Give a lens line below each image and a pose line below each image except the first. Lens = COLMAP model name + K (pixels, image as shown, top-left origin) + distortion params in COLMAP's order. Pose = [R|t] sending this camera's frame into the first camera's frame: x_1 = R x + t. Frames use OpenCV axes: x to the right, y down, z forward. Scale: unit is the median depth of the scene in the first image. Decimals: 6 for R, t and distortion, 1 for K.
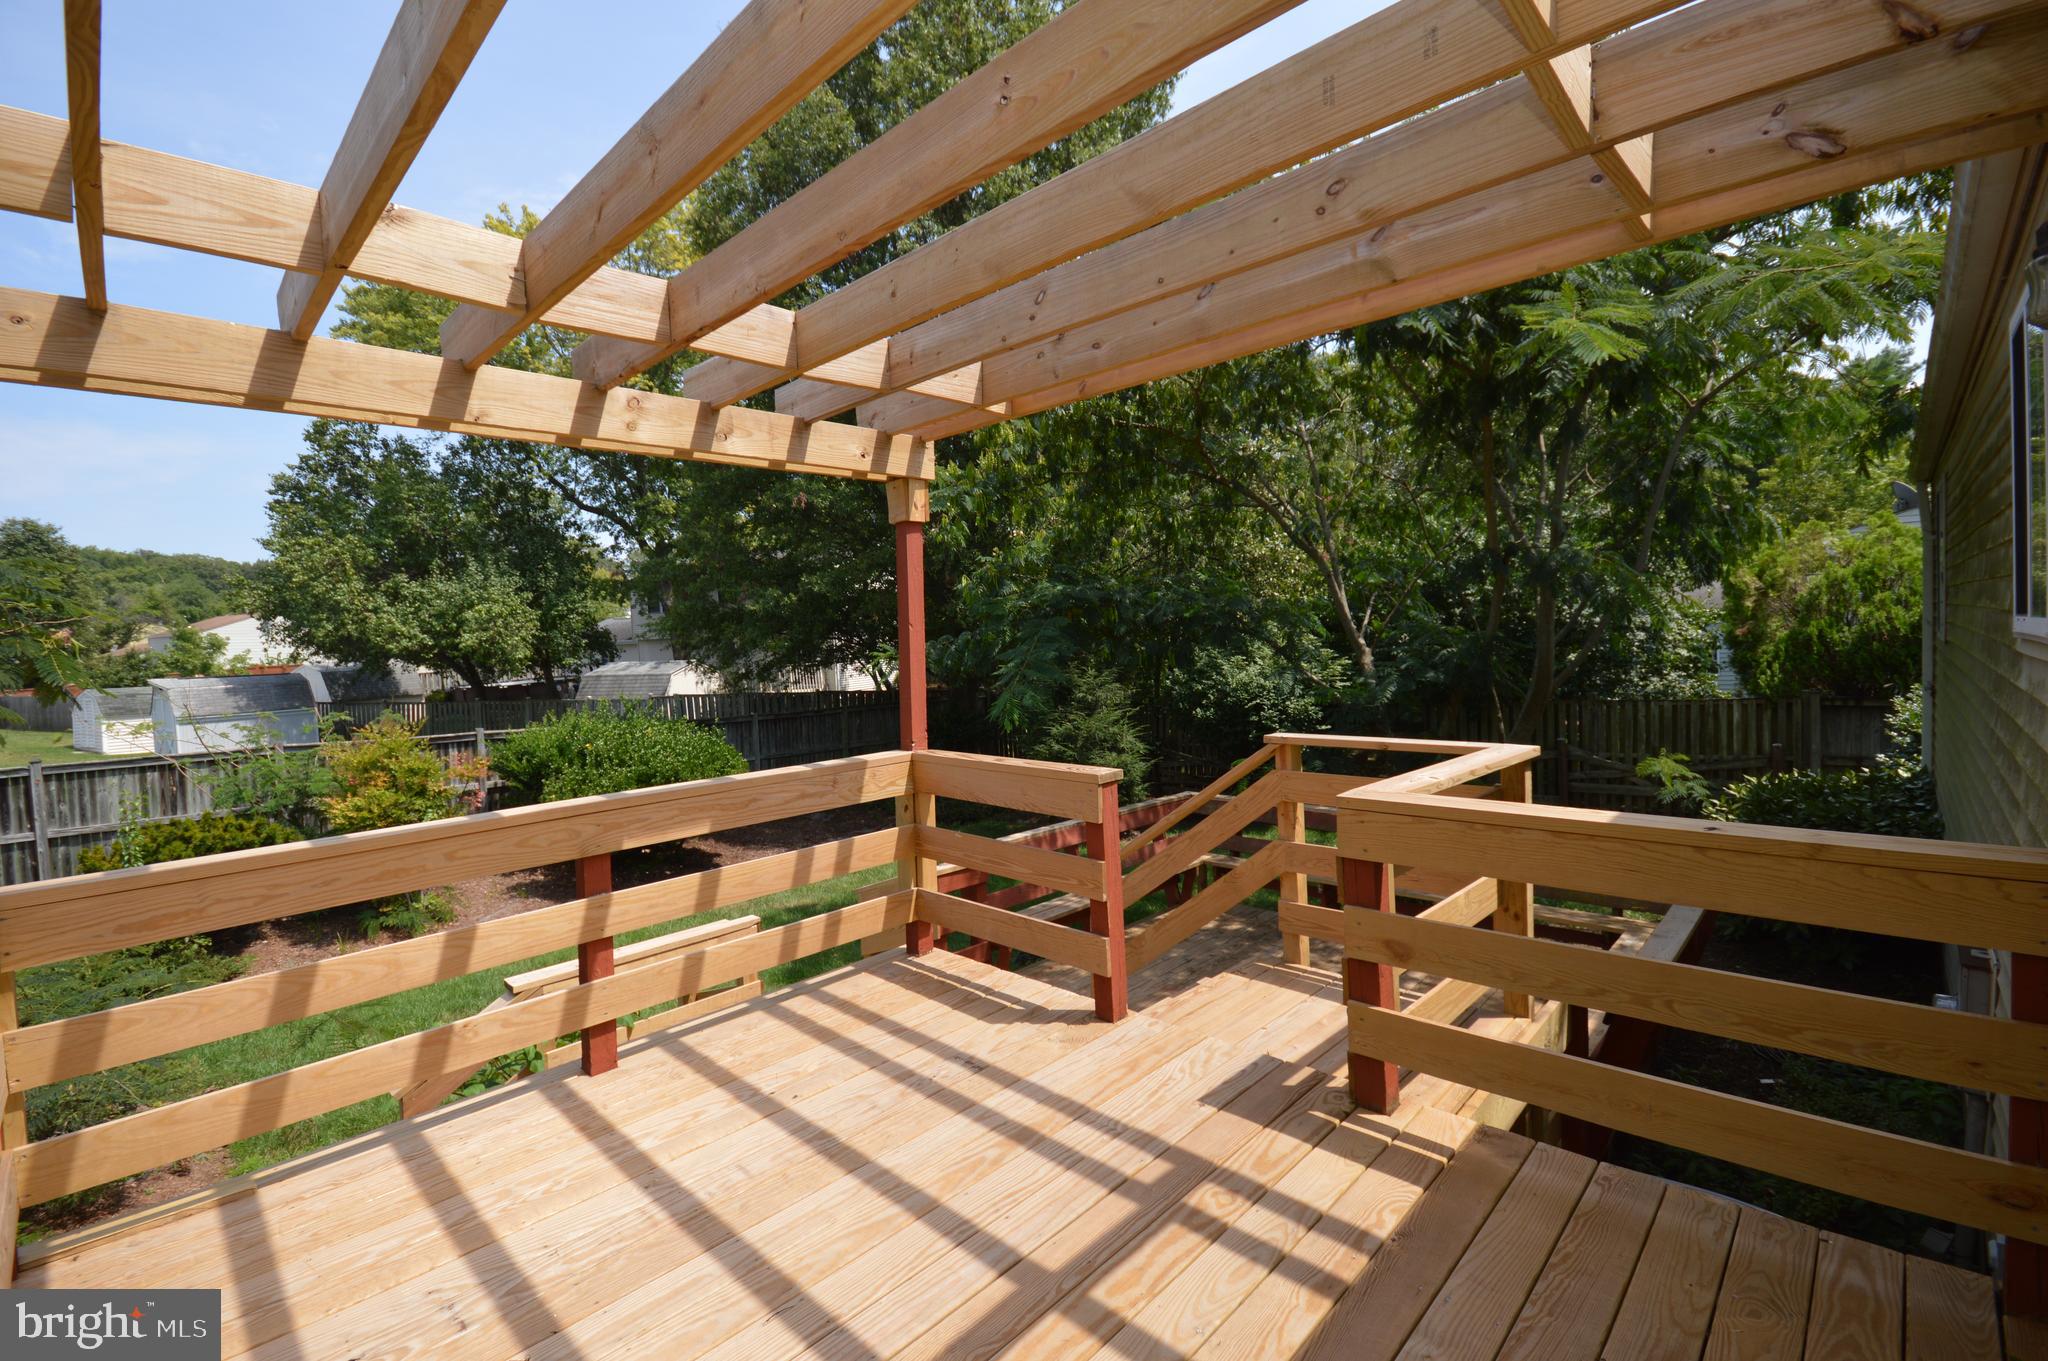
lens RADIAL K [[906.6, 0, 1011.9], [0, 906.6, 671.0], [0, 0, 1]] dist [0.001240, -0.006346]
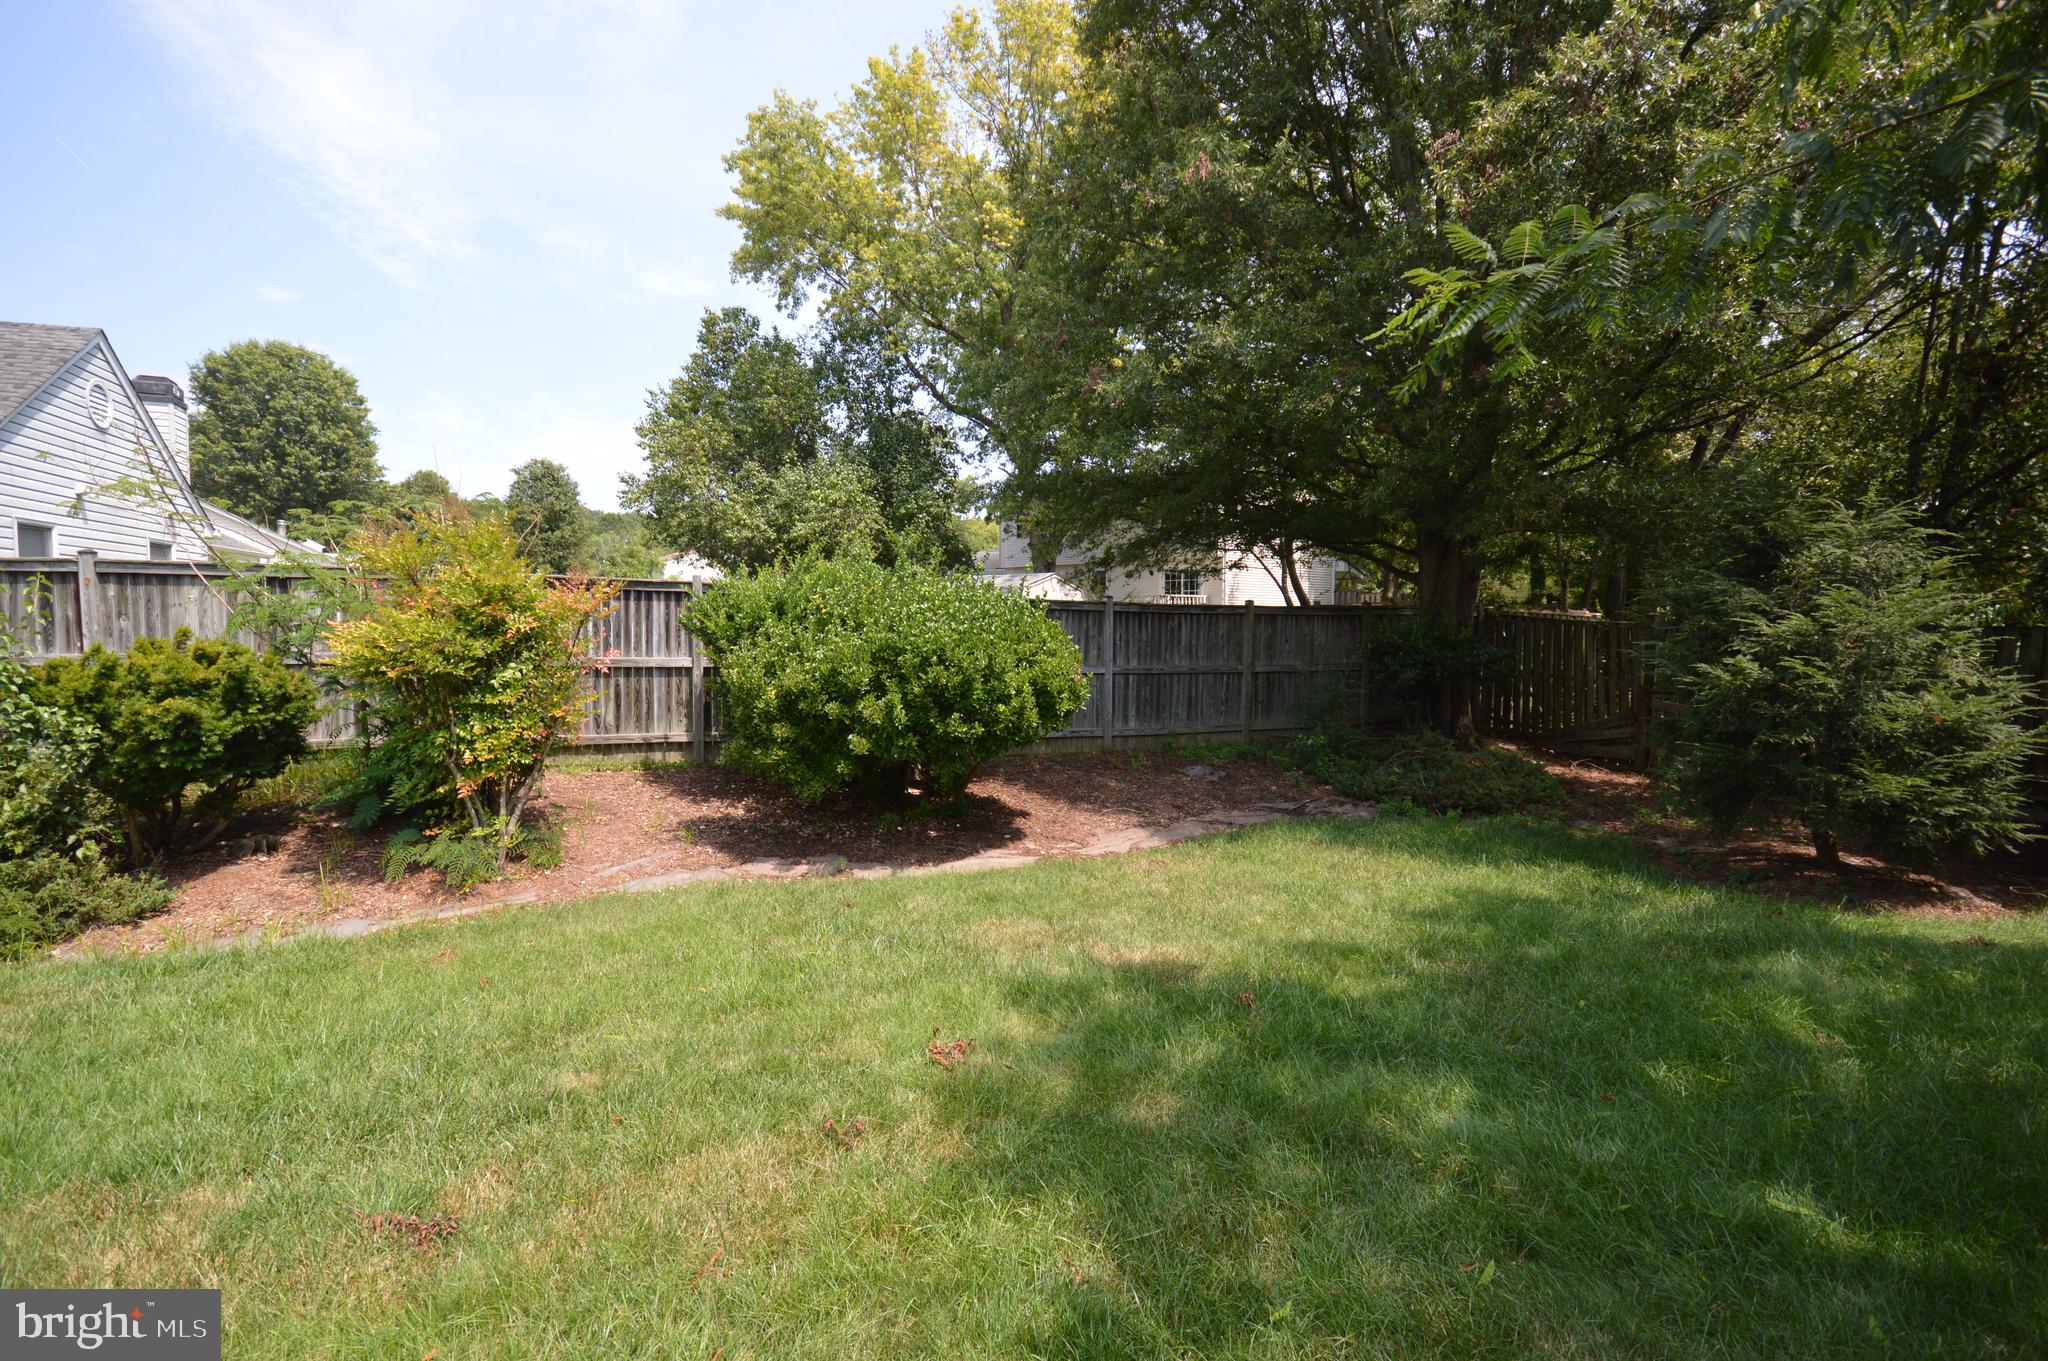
lens RADIAL K [[906.6, 0, 1011.9], [0, 906.6, 671.0], [0, 0, 1]] dist [0.001240, -0.006346]
pose [[0.914932, 0.069113, -0.397648, -0.108794], [-0.058171, 0.997524, 0.039532, 0.089797], [0.399395, -0.013038, 0.916686, 0.470237]]
